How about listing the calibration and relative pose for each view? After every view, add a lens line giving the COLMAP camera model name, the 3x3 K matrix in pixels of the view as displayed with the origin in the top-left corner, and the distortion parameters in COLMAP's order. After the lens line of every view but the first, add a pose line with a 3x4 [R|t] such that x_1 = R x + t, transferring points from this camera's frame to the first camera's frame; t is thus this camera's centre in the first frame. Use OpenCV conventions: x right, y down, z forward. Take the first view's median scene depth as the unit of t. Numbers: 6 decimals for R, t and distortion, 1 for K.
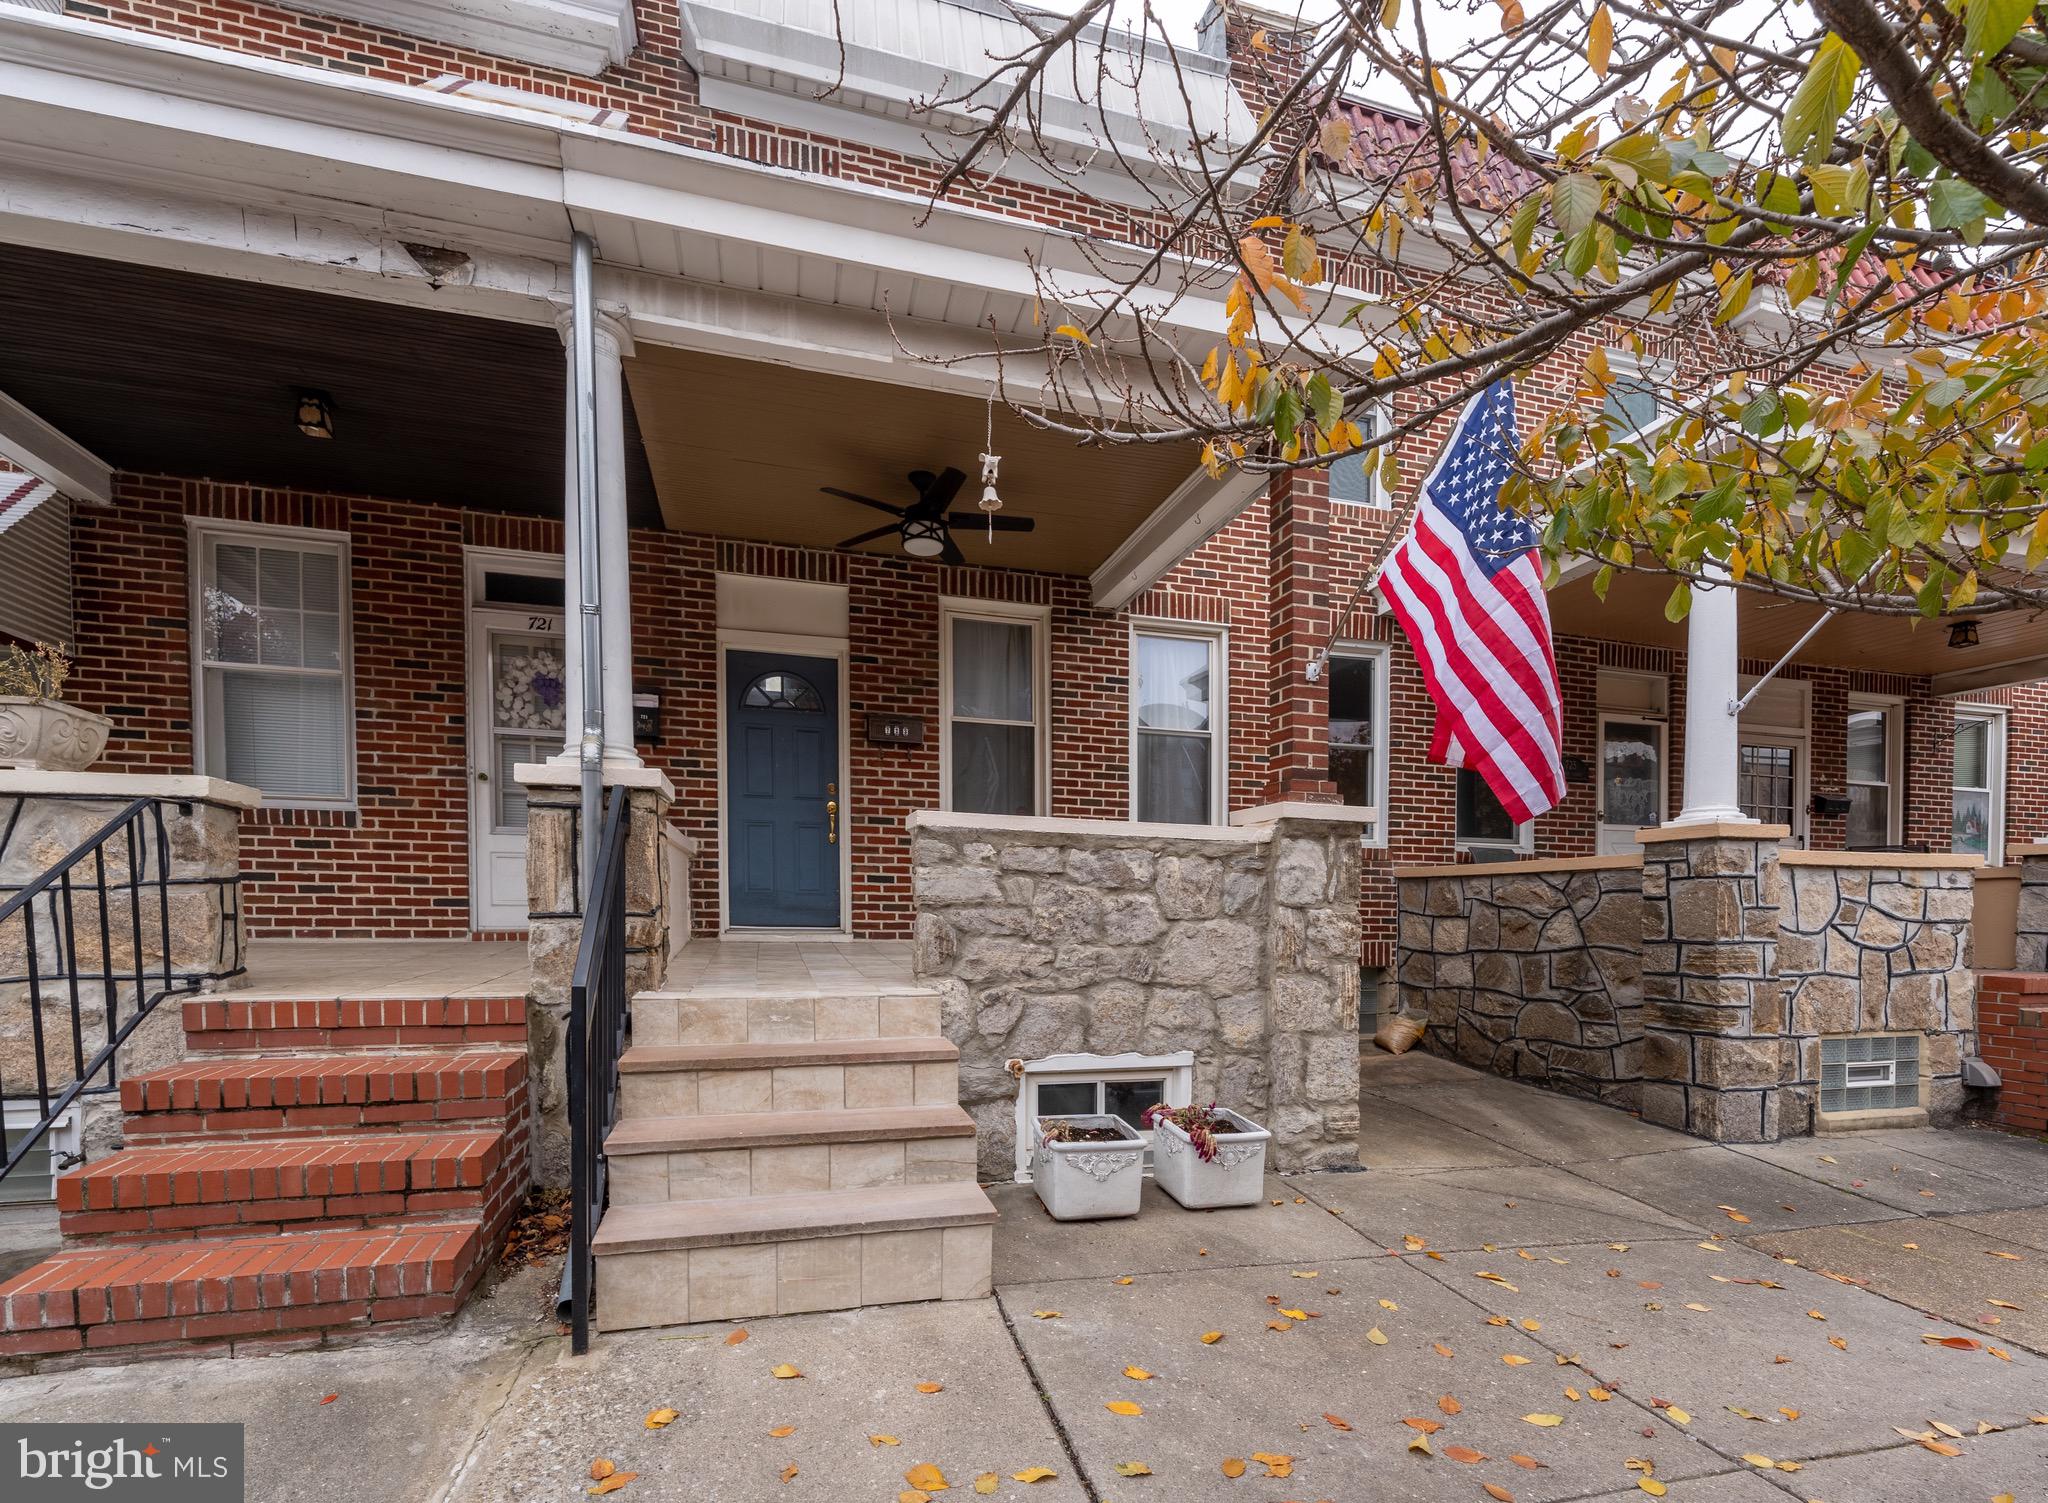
lens RADIAL K [[981.1, 0, 1024.0], [0, 981.1, 751.5], [0, 0, 1]] dist [-0.000543, -0.000338]
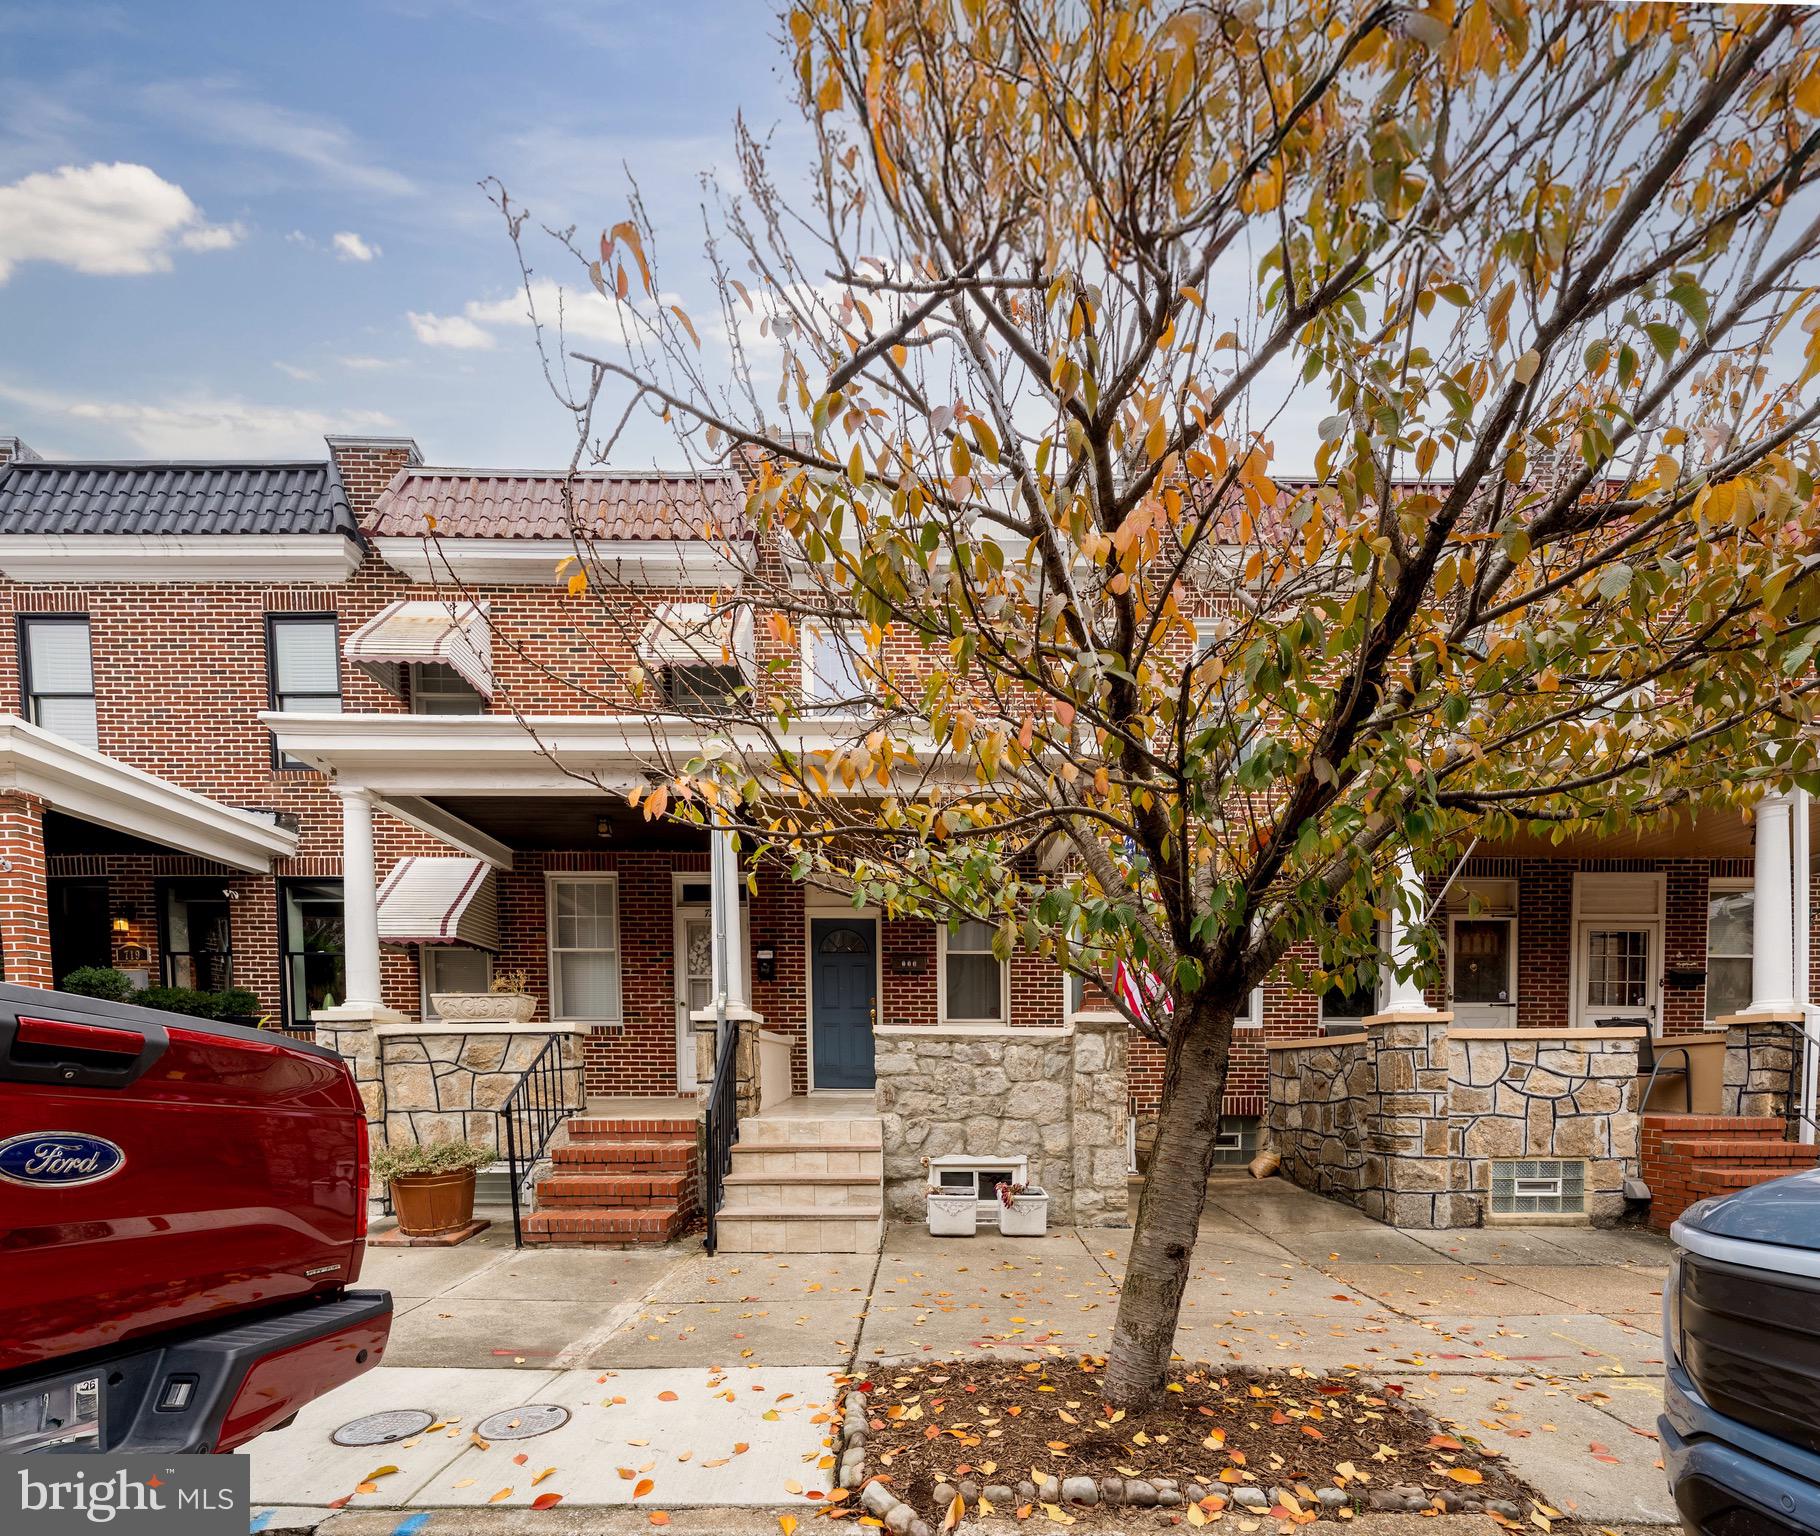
lens RADIAL K [[934.7, 0, 910.0], [0, 934.7, 768.0], [0, 0, 1]] dist [-0.000317, -0.000053]
pose [[0.958379, -0.100123, -0.267367, 0.457885], [0.056298, 0.984378, -0.166825, -0.117340], [0.279893, 0.144829, 0.949044, -0.751802]]
